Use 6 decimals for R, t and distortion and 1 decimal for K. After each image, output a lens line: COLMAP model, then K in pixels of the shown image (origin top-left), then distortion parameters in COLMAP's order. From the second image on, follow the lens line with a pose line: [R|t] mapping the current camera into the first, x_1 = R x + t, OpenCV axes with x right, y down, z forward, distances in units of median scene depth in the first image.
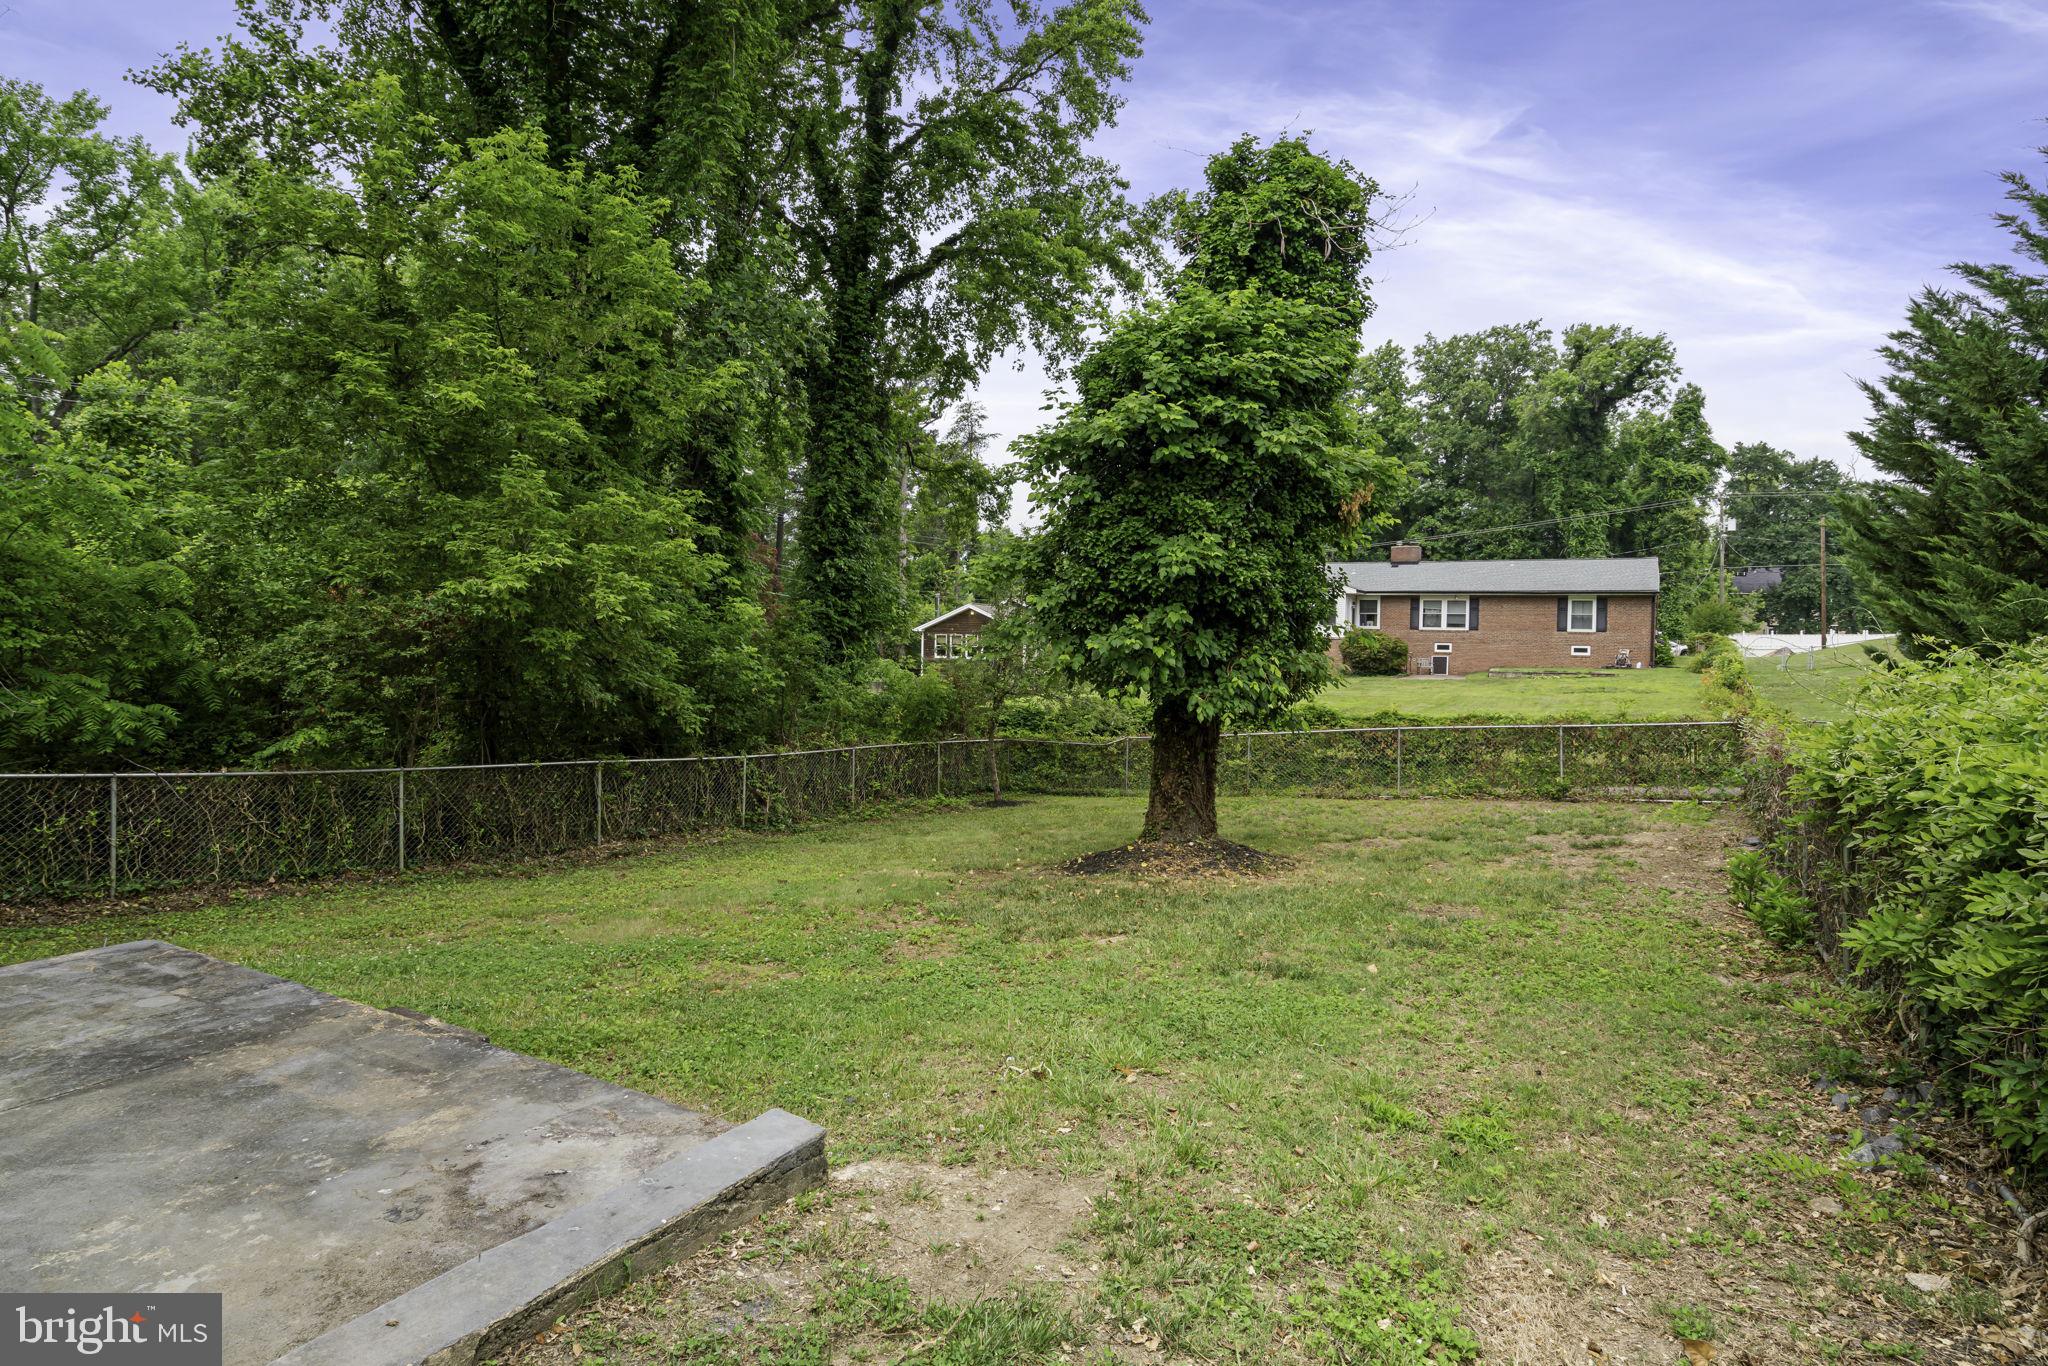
lens RADIAL K [[1073.4, 0, 980.7], [0, 1073.4, 683.1], [0, 0, 1]] dist [0.000953, 0.001139]
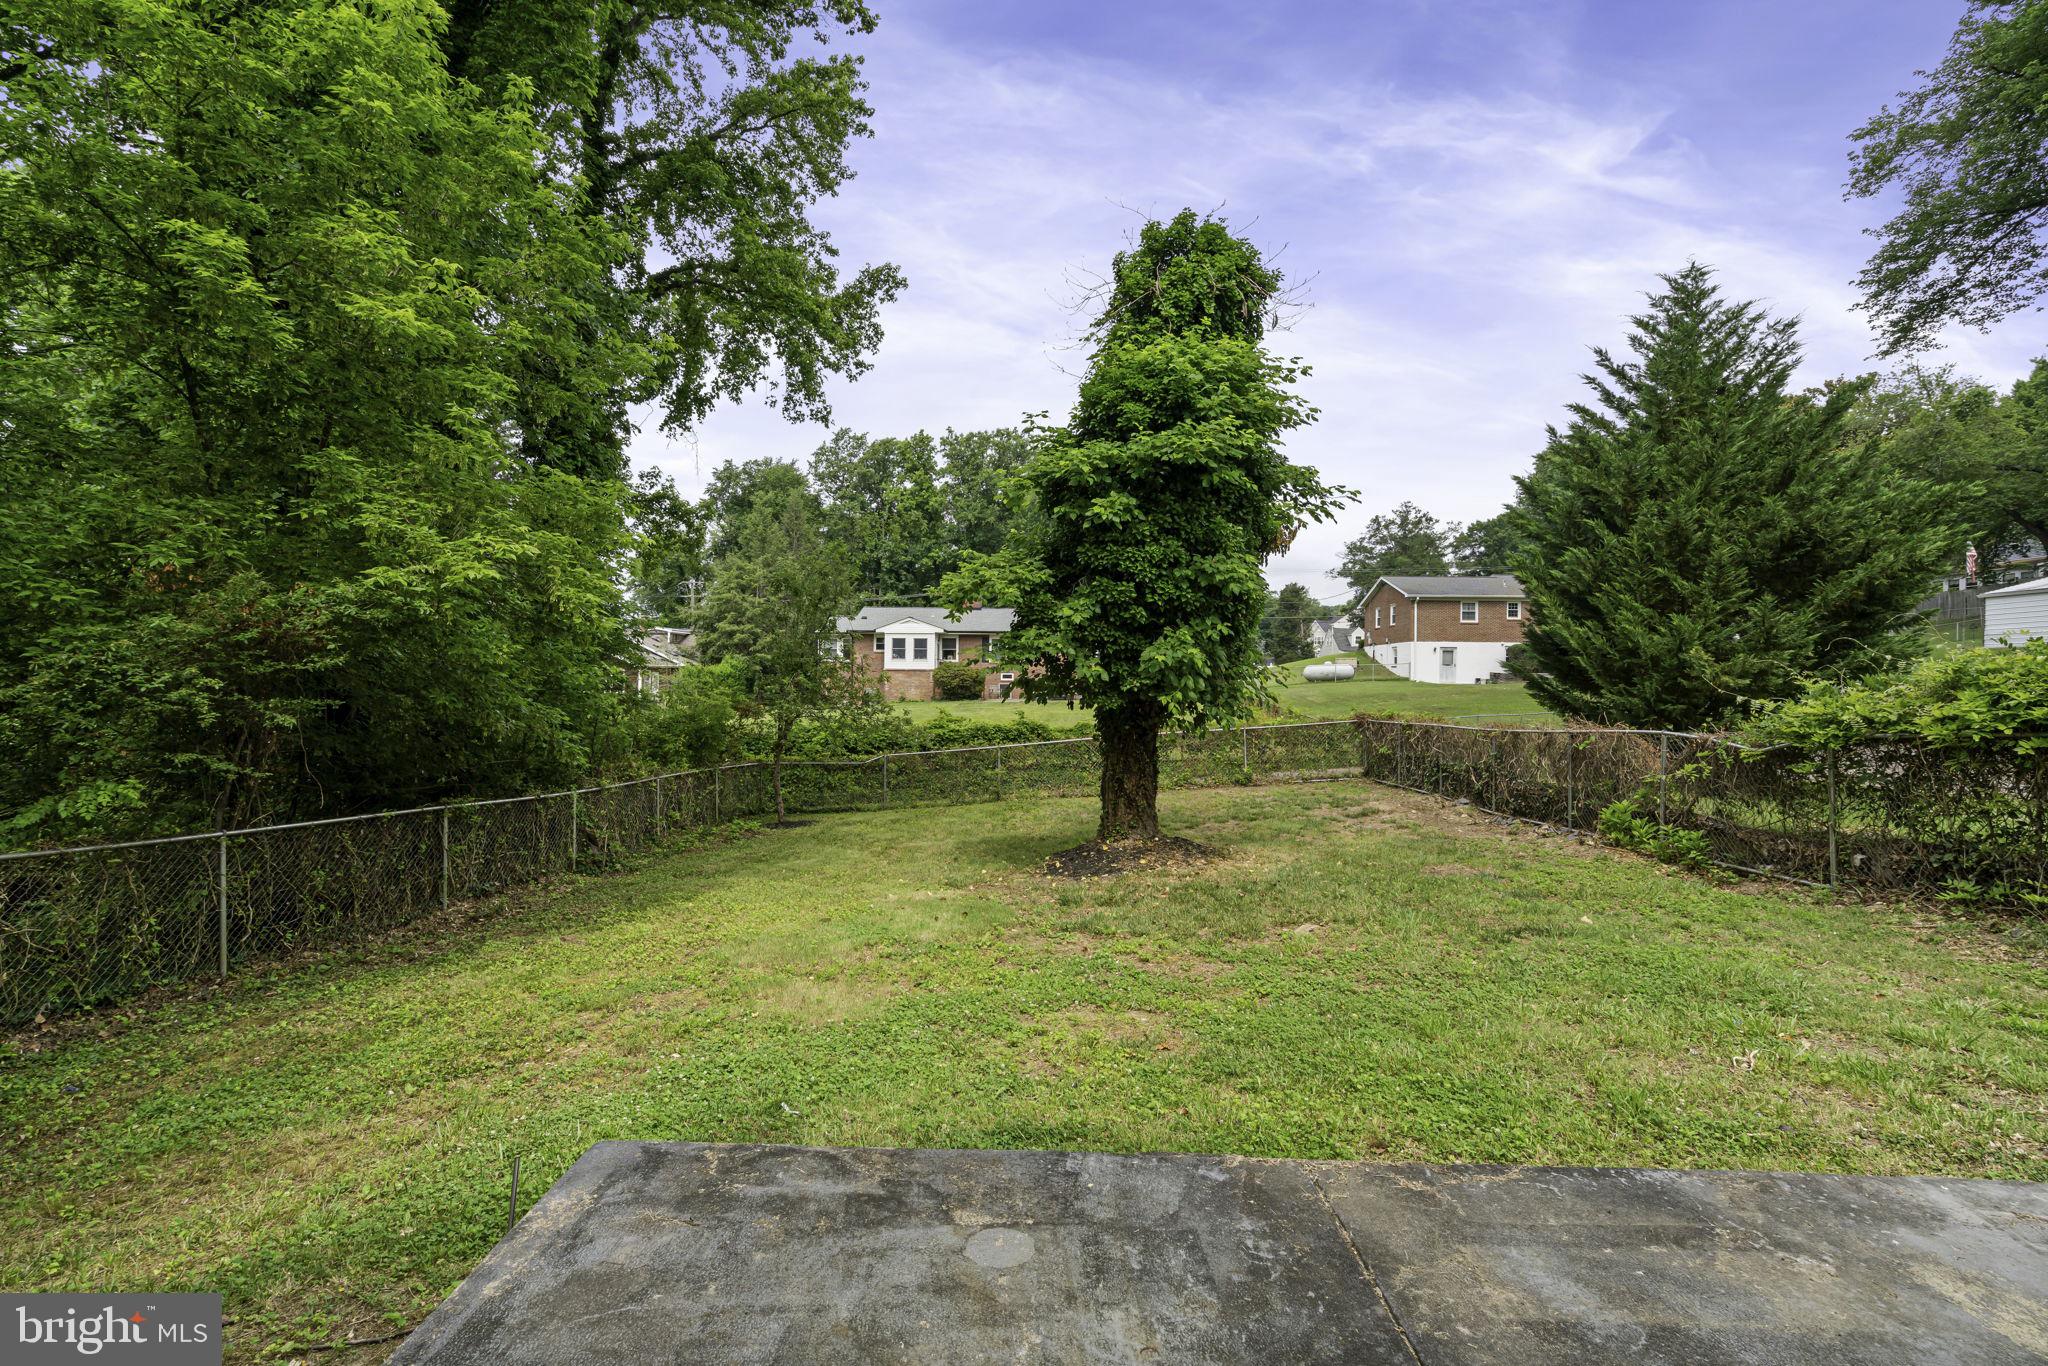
lens RADIAL K [[927.5, 0, 1028.0], [0, 927.5, 694.2], [0, 0, 1]] dist [-0.002400, 0.000257]
pose [[0.886781, -0.016337, 0.461900, -0.285249], [0.024780, 0.999618, -0.012219, 0.007639], [-0.461524, 0.022281, 0.886848, 0.170597]]
